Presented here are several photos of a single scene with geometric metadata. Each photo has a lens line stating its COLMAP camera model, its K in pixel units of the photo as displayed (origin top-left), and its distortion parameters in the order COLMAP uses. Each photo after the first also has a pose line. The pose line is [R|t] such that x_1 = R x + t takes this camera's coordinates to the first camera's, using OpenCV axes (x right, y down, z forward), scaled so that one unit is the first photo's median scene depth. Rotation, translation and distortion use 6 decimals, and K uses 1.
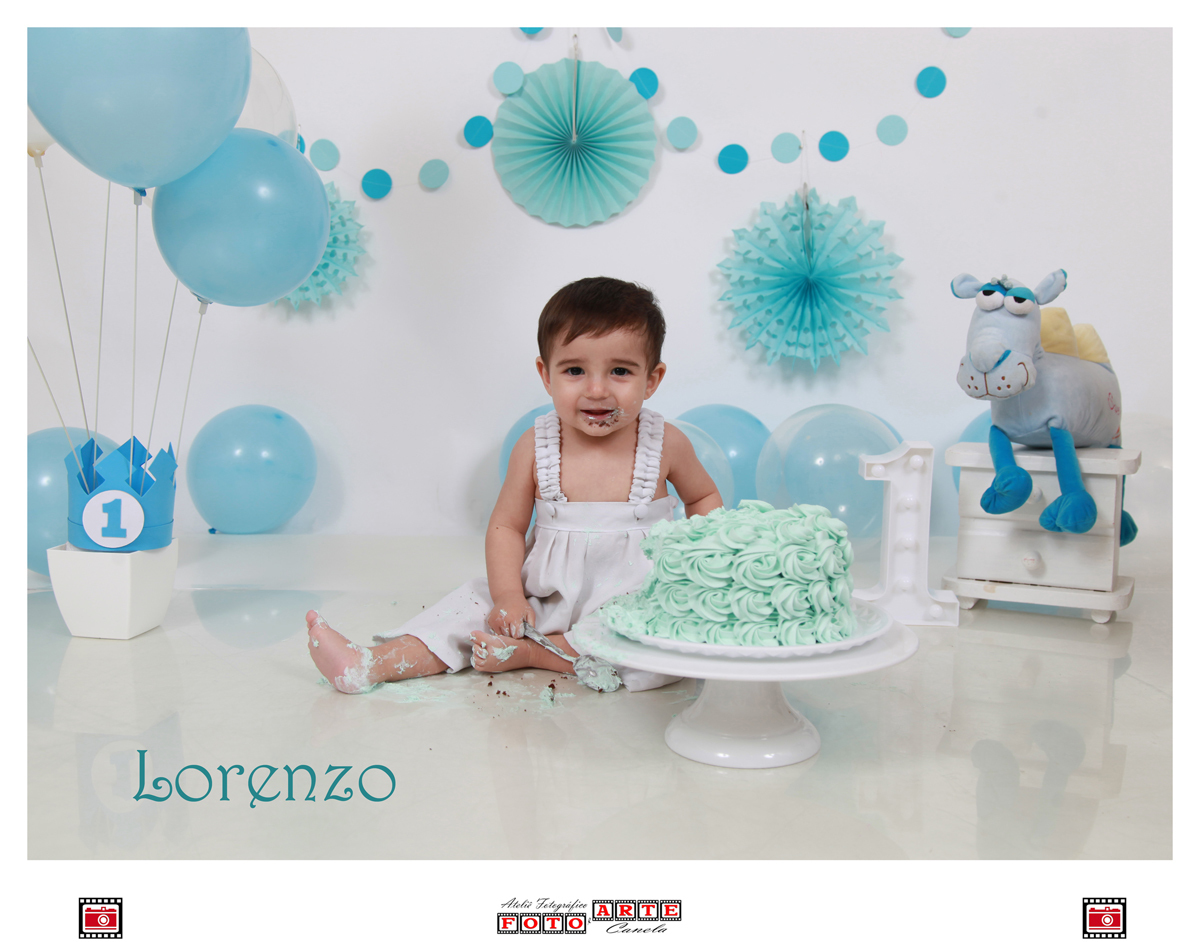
lens RADIAL K [[1221.5, 0, 588.5], [0, 1221.5, 465.4], [0, 0, 1]] dist [0.005459, 0.005893]
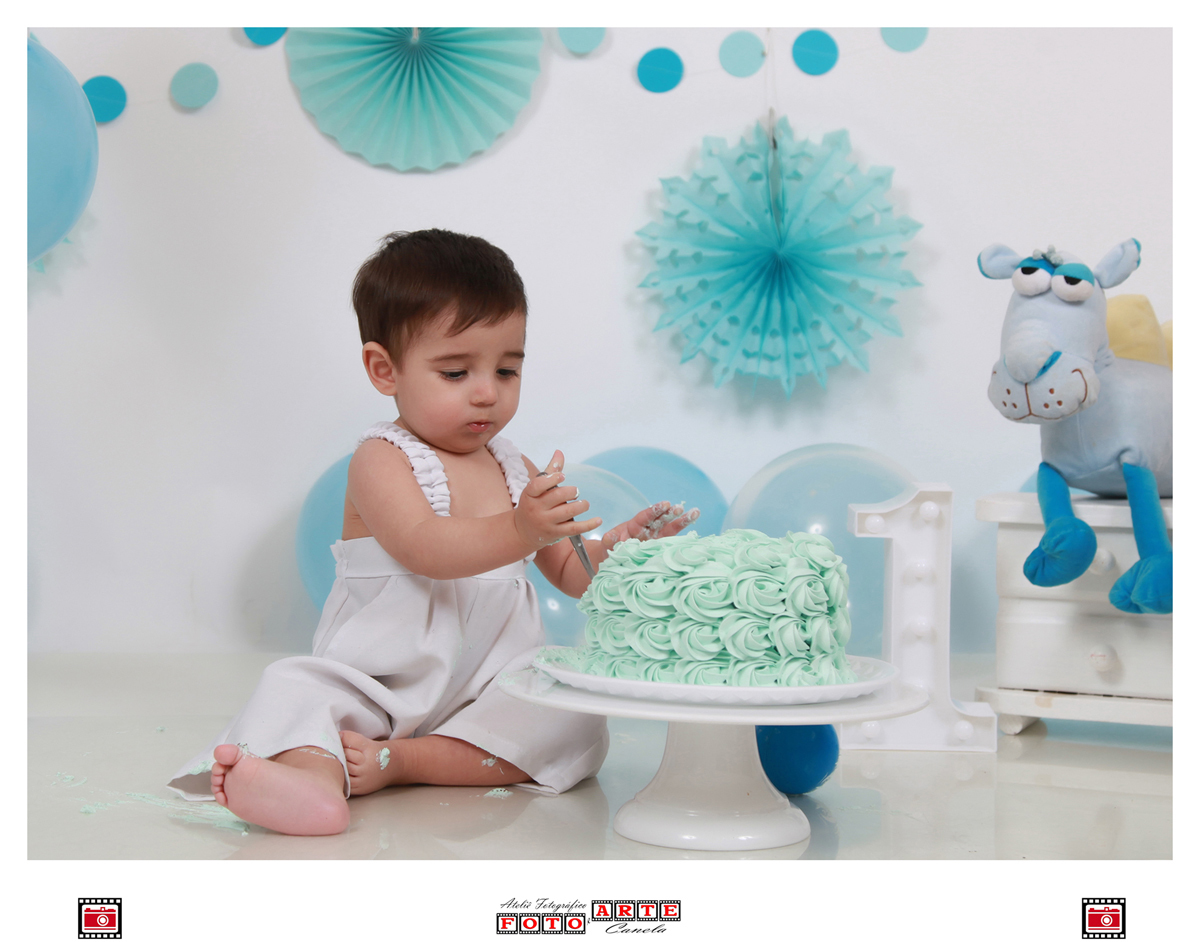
lens RADIAL K [[2105.1, 0, 515.9], [0, 2105.1, 412.6], [0, 0, 1]] dist [0.137640, -0.081018]
pose [[0.998608, 0.005812, 0.052423, -0.016165], [-0.001679, 0.996909, -0.078550, 0.018668], [-0.052717, 0.078353, 0.995531, -0.099314]]
